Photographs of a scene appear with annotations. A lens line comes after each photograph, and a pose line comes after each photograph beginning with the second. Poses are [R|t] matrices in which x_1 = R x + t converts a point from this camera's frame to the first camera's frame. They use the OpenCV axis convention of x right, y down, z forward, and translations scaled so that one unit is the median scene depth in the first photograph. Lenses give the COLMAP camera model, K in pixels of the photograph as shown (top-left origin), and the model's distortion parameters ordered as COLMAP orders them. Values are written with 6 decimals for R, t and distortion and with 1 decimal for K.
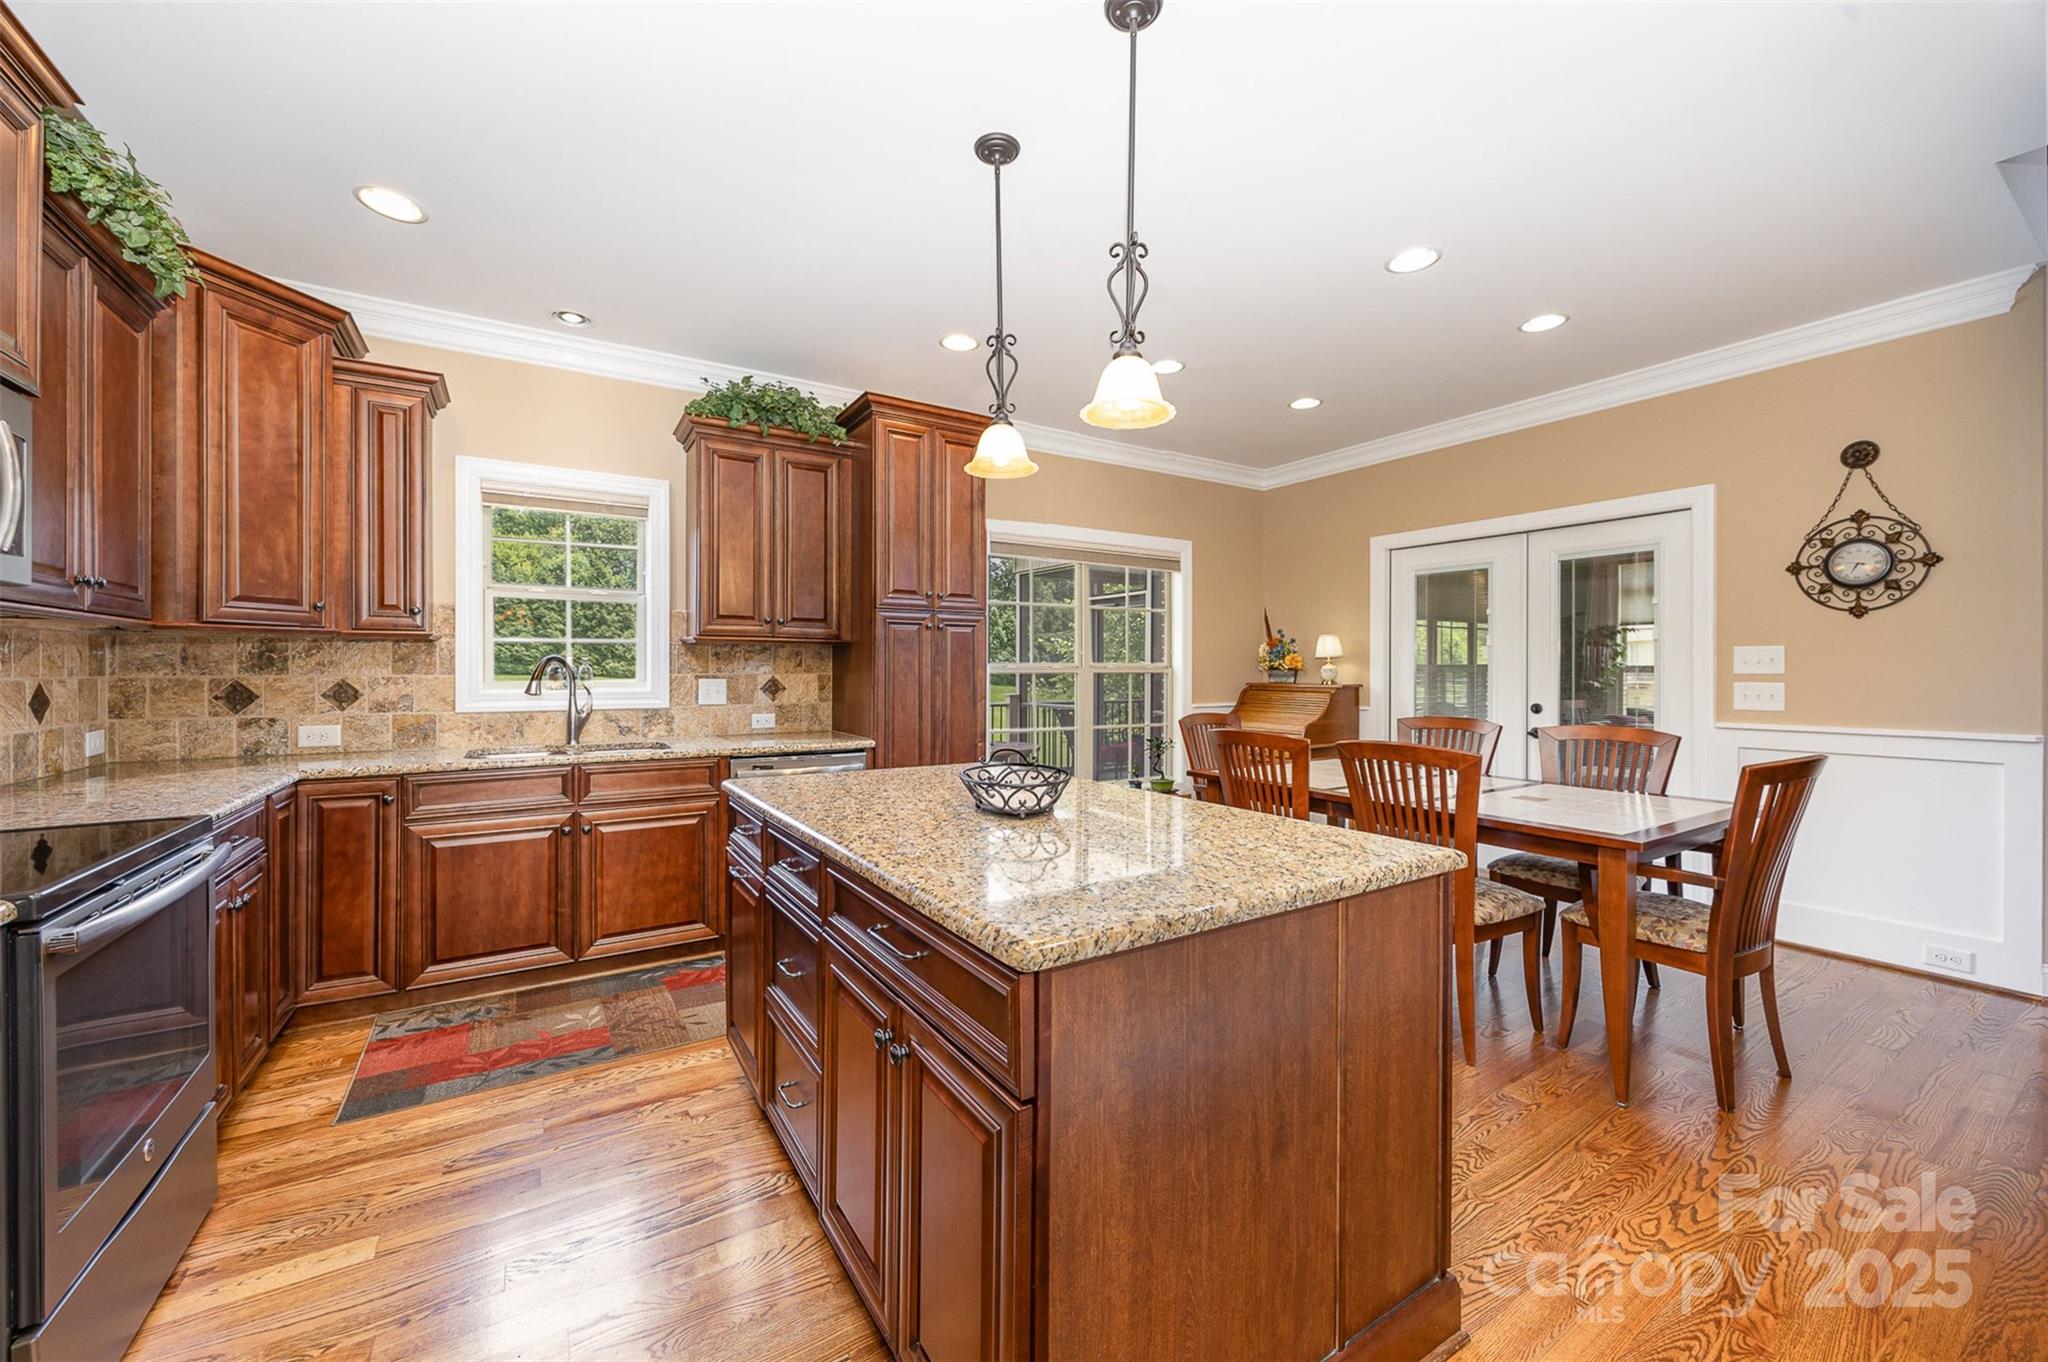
lens RADIAL K [[785.0, 0, 1020.3], [0, 785.0, 663.8], [0, 0, 1]] dist [0.000580, 0.000064]
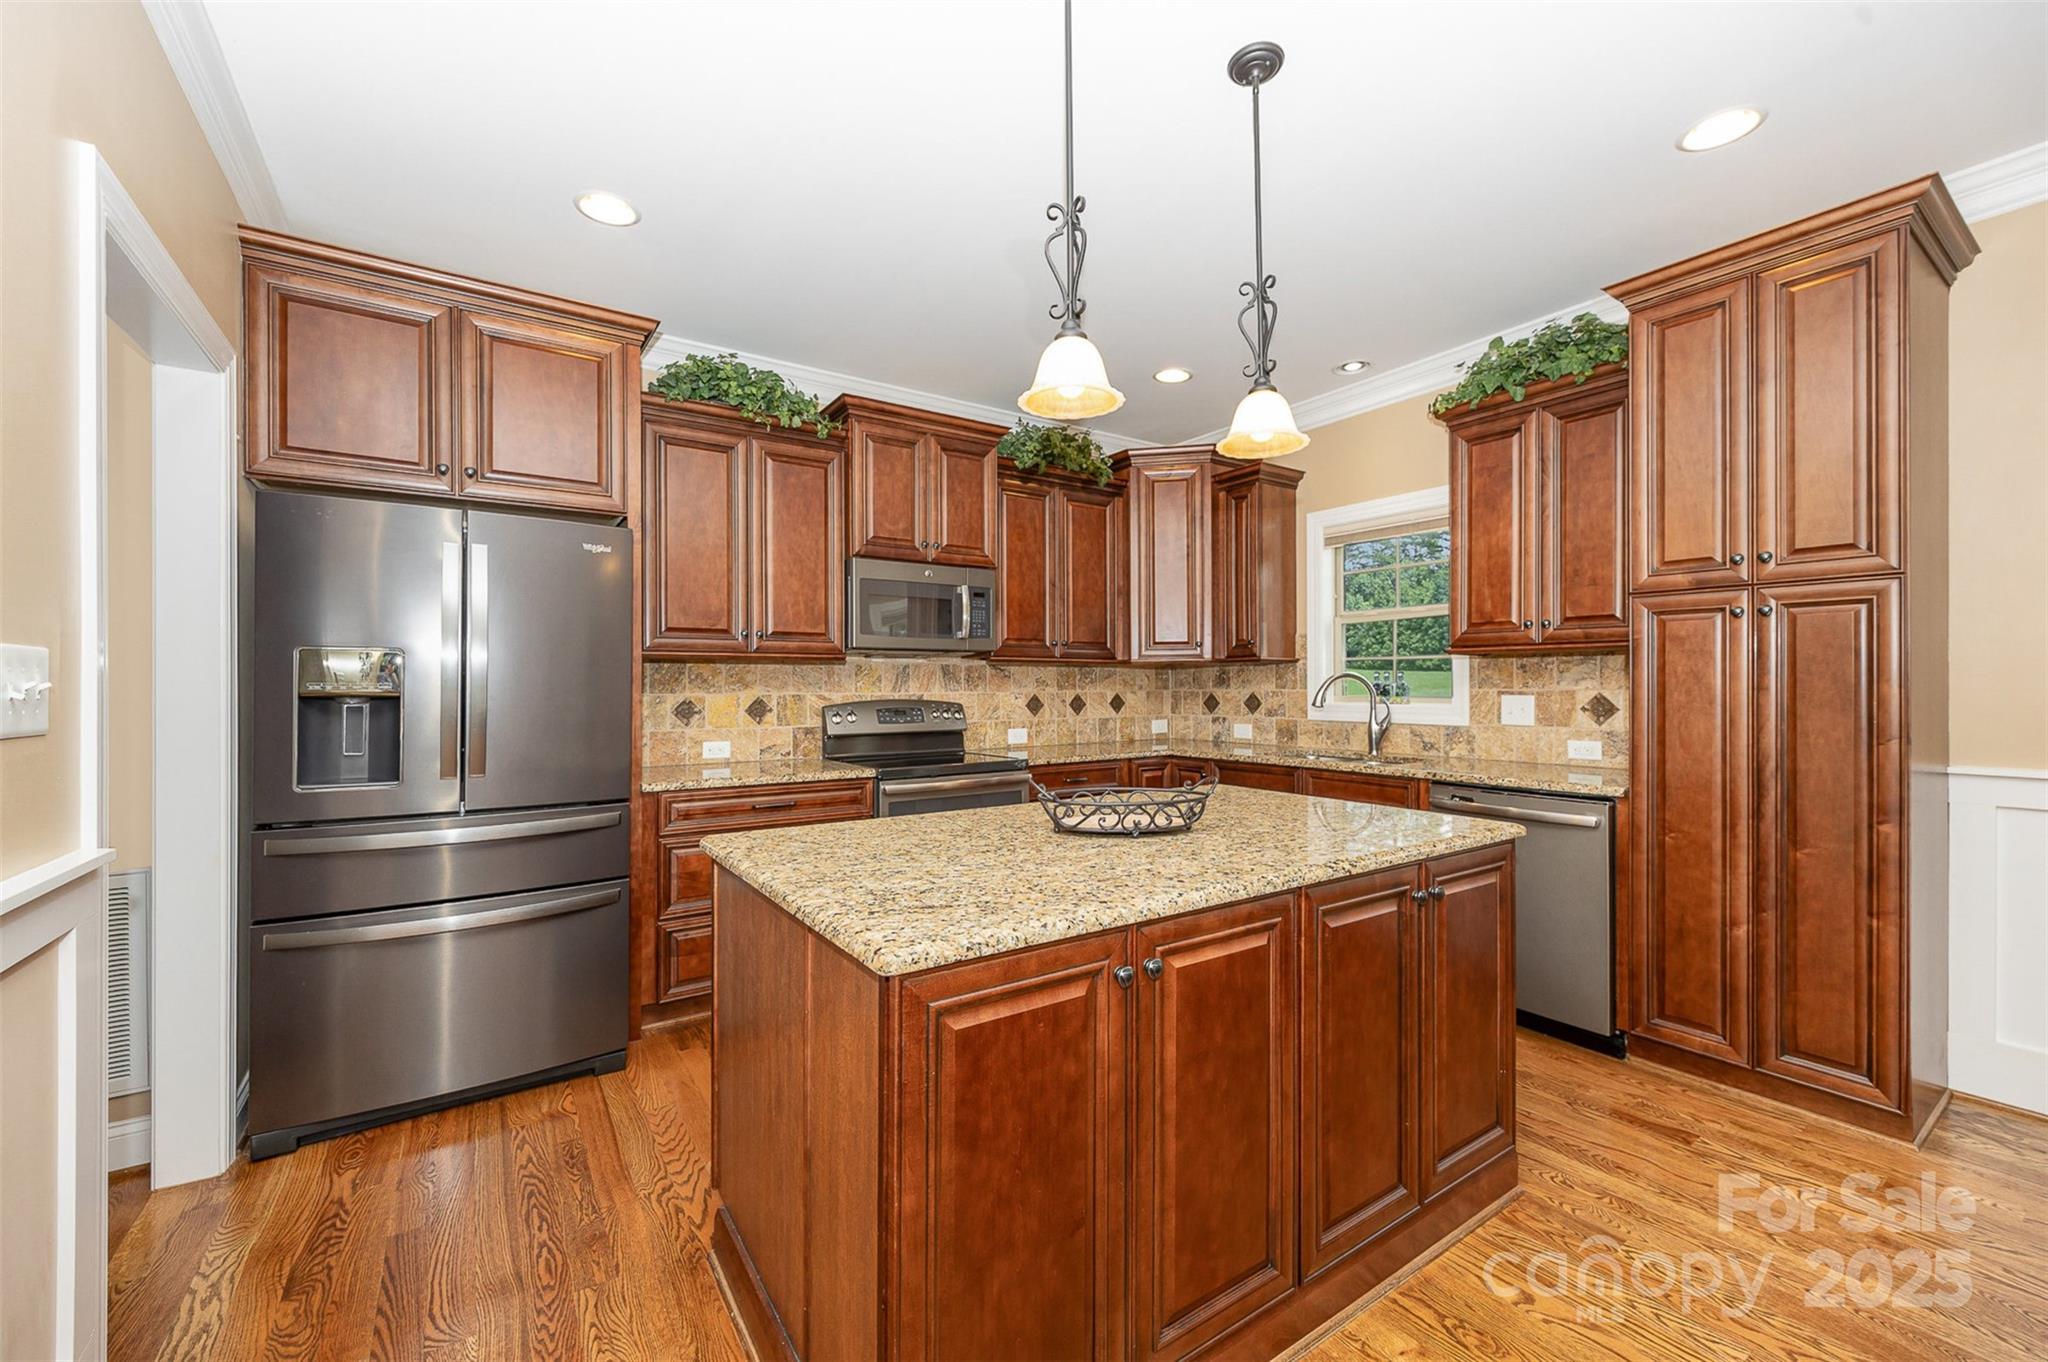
lens RADIAL K [[816.8, 0, 1013.7], [0, 816.8, 683.0], [0, 0, 1]] dist [0.014279, -0.000042]
pose [[0.035203, -0.007831, -0.999349, 0.568130], [0.005837, 0.999954, -0.007630, 0.010682], [0.999363, -0.005565, 0.035247, 0.486850]]
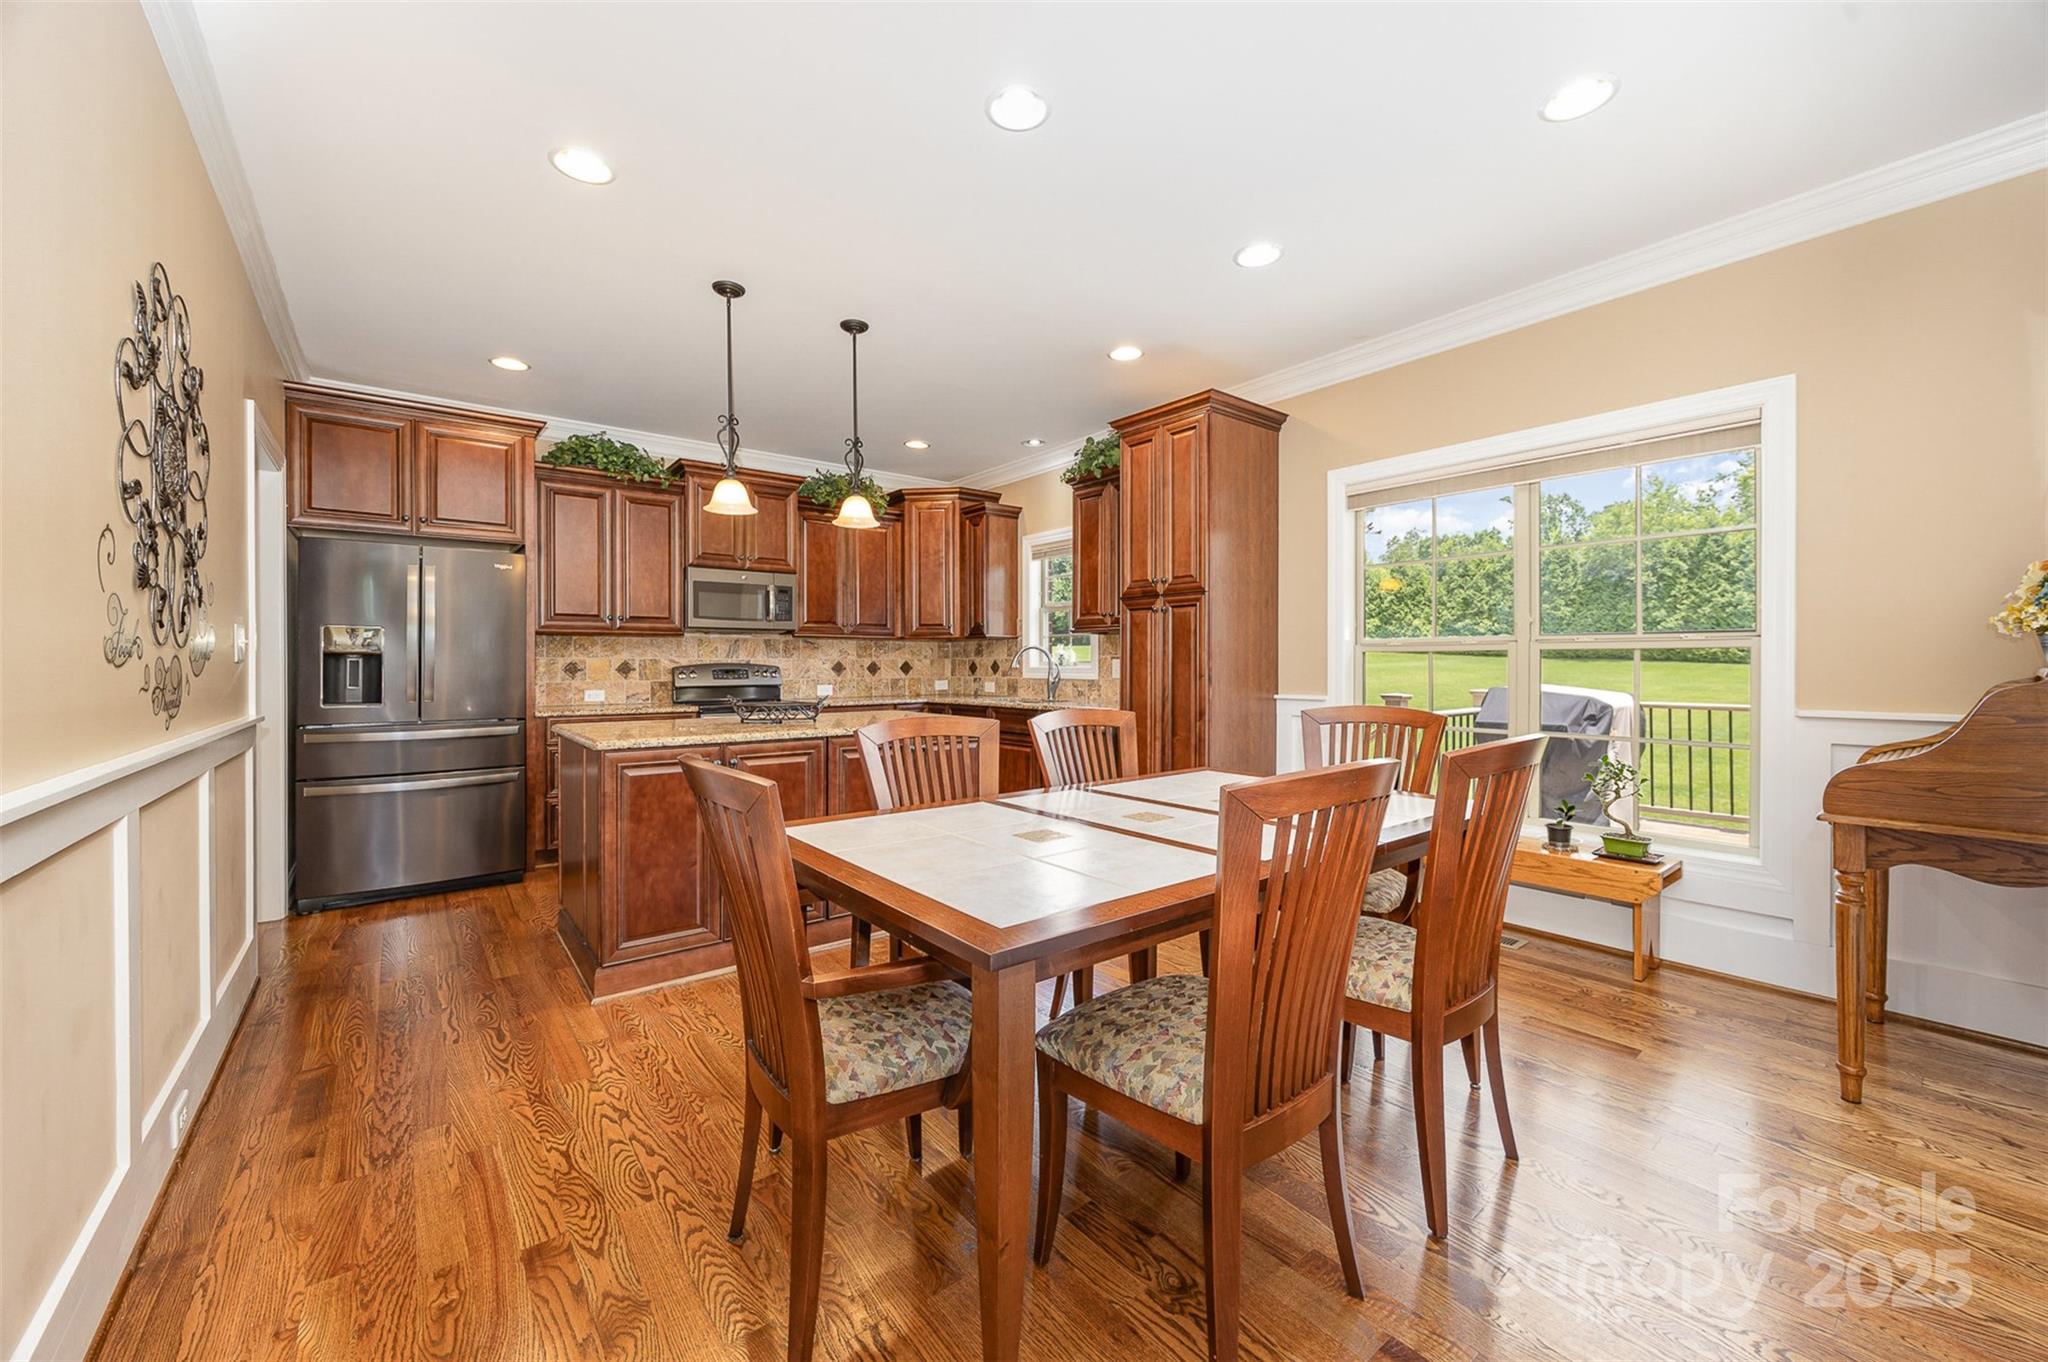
lens RADIAL K [[785.0, 0, 1020.3], [0, 785.0, 663.8], [0, 0, 1]] dist [0.000580, 0.000064]
pose [[0.112871, -0.006553, -0.993588, 1.096732], [0.006368, 0.999962, -0.005871, 0.040591], [0.993589, -0.005665, 0.112908, 0.789061]]
